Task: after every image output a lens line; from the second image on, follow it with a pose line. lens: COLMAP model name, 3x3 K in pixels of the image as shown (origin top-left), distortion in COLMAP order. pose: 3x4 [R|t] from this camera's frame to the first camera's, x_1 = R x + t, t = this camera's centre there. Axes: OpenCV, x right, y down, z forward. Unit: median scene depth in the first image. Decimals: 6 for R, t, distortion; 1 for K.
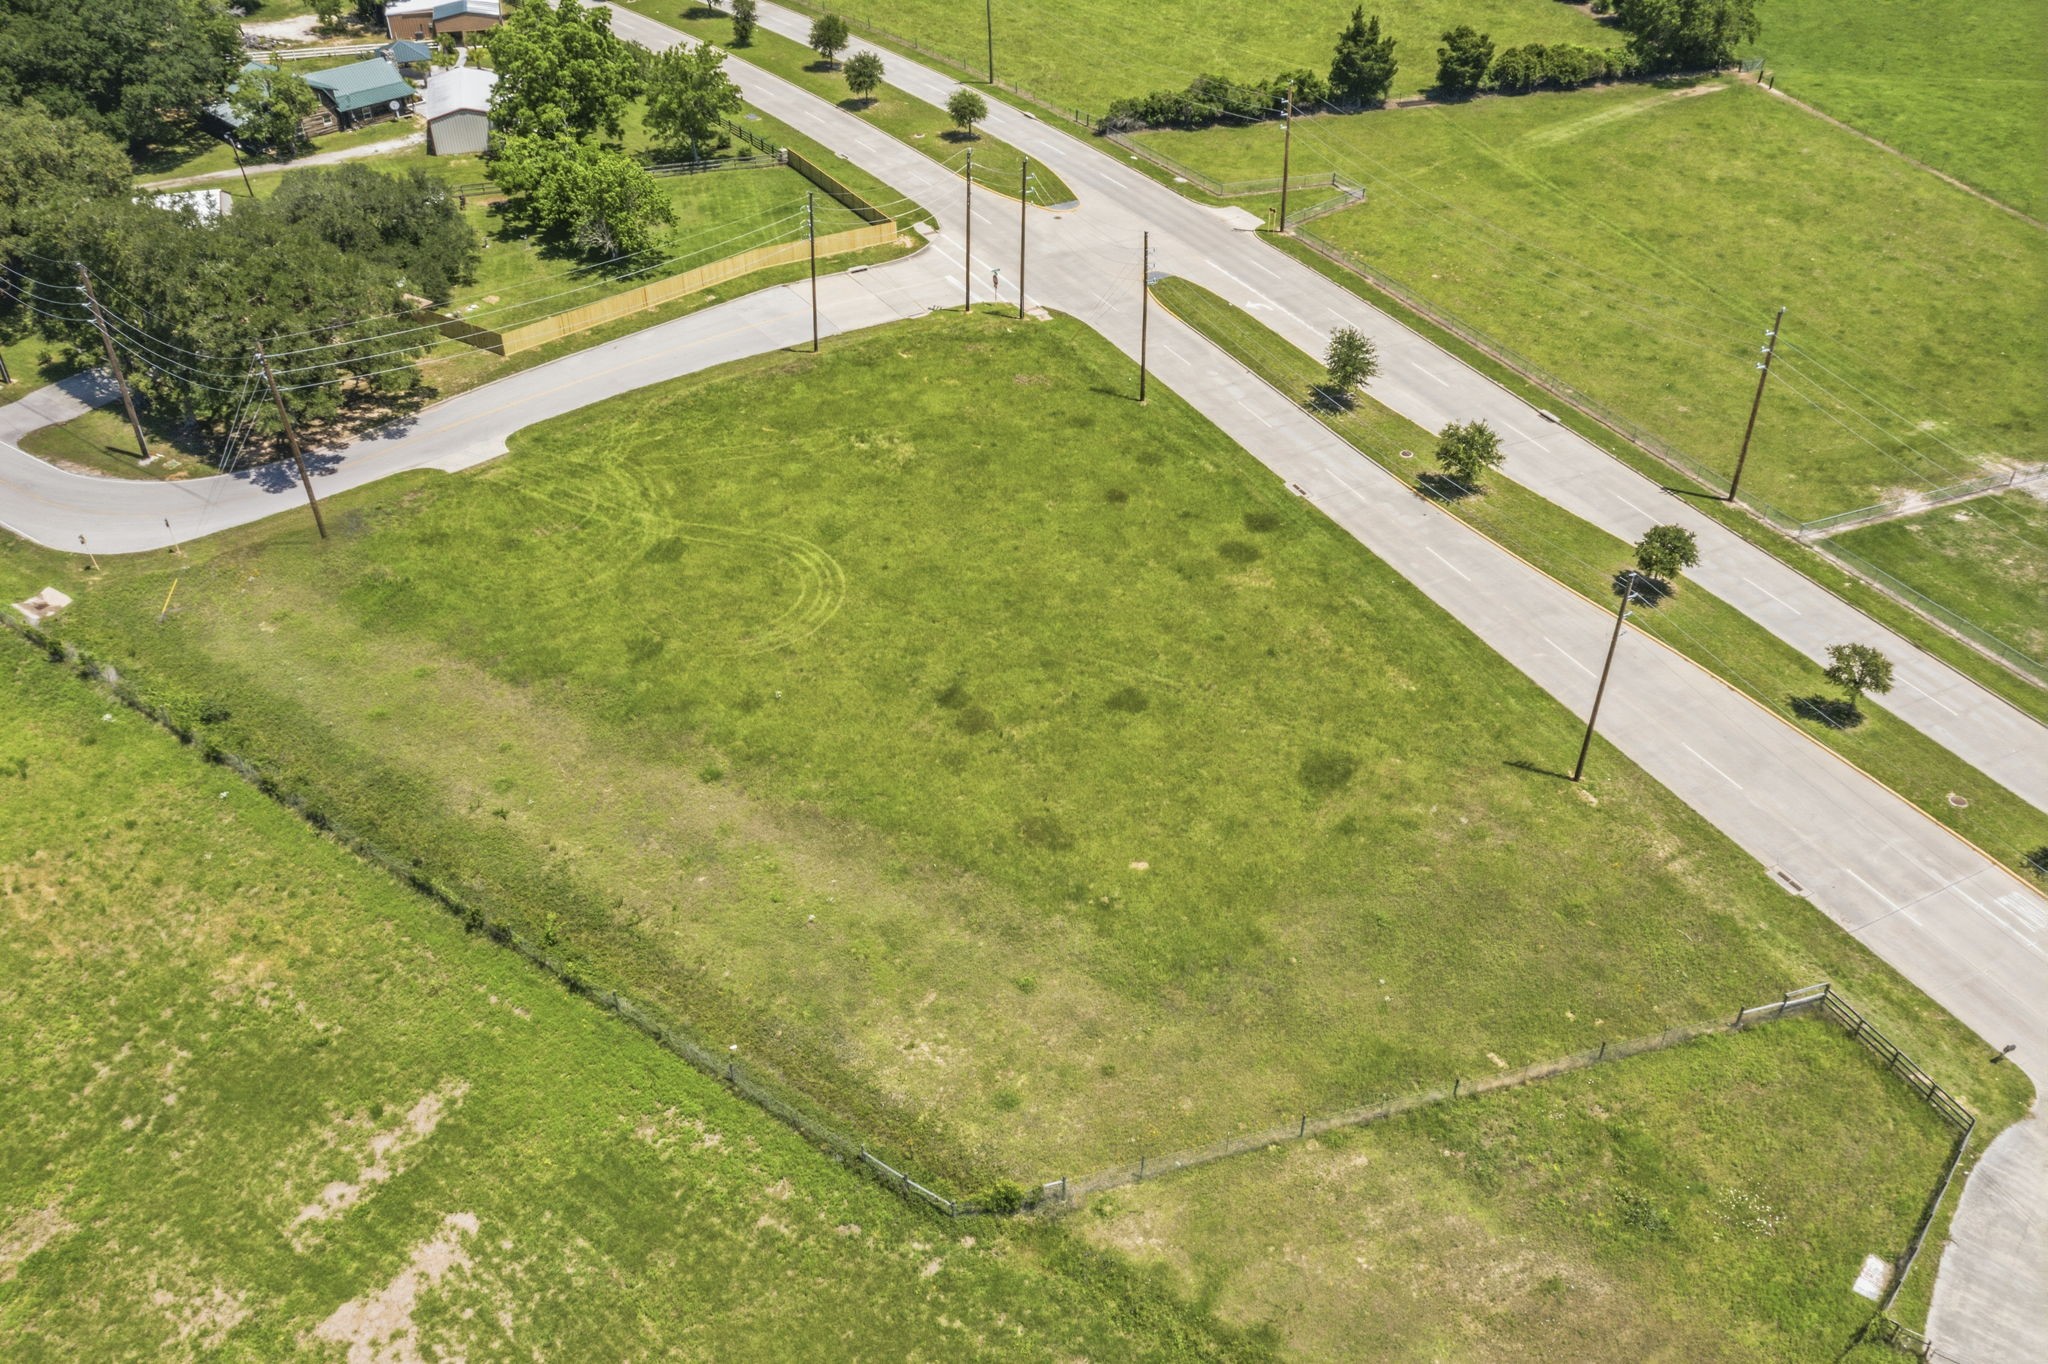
lens RADIAL K [[1627.5, 0, 1023.7], [0, 1627.5, 680.9], [0, 0, 1]] dist [-0.000529, 0.010302]
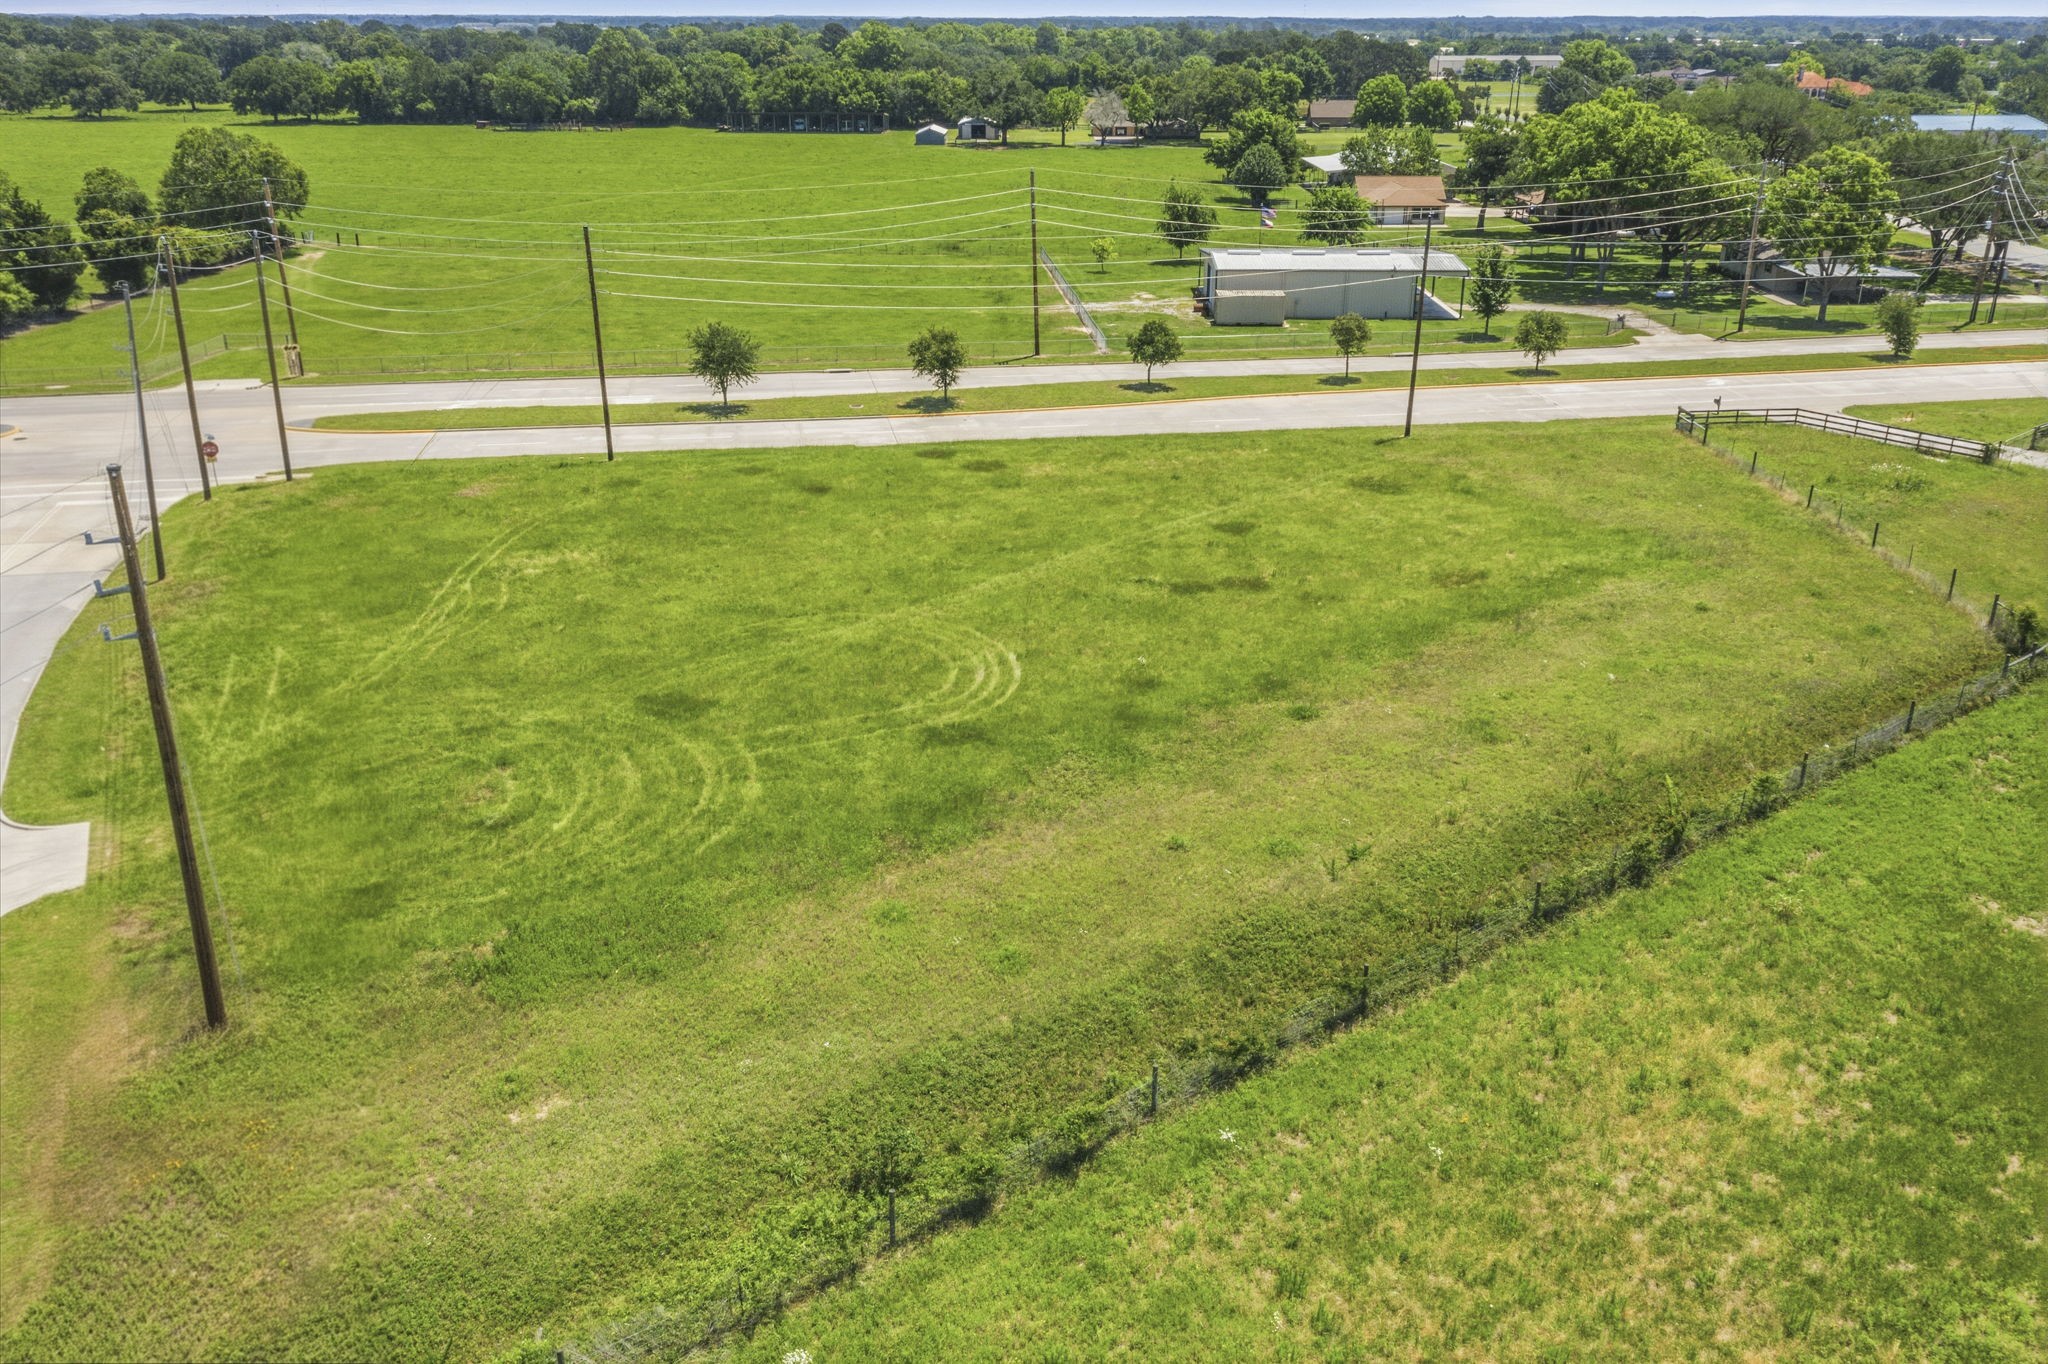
lens RADIAL K [[1627.5, 0, 1021.3], [0, 1627.5, 683.3], [0, 0, 1]] dist [-0.000529, 0.010302]
pose [[0.295845, -0.362744, 0.883681, -0.628840], [0.572382, 0.807943, 0.140027, -0.088158], [-0.764758, 0.464377, 0.446654, 0.590182]]
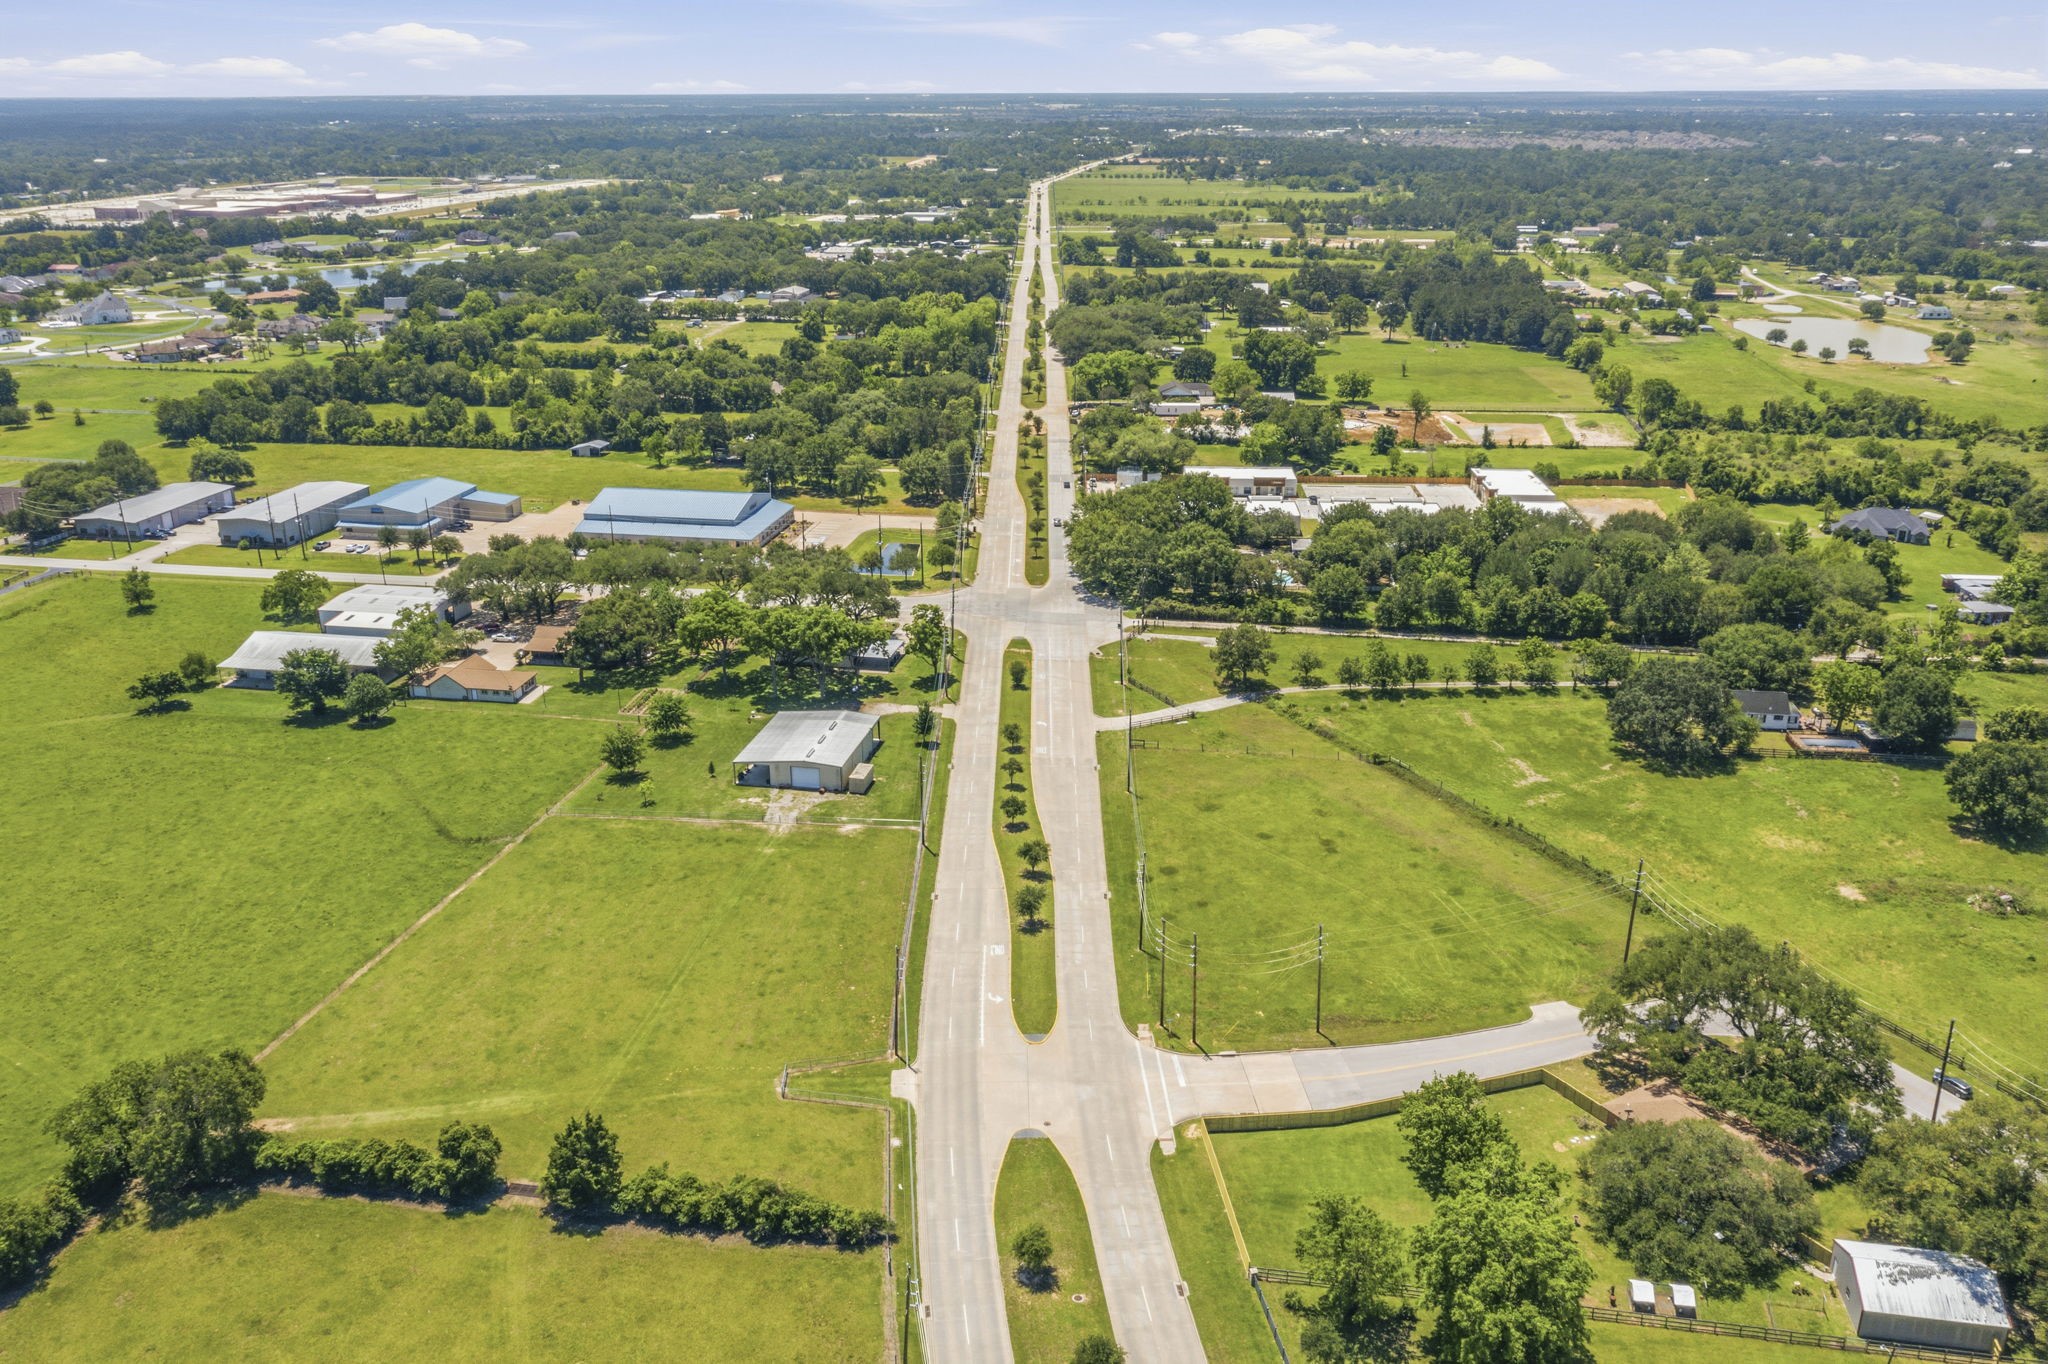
lens RADIAL K [[1627.5, 0, 1025.5], [0, 1627.5, 689.0], [0, 0, 1]] dist [-0.000529, 0.010302]
pose [[-0.889717, -0.156342, 0.428906, -0.520218], [0.276627, 0.562756, 0.778963, -1.738694], [-0.363154, 0.811704, -0.457446, 1.682624]]
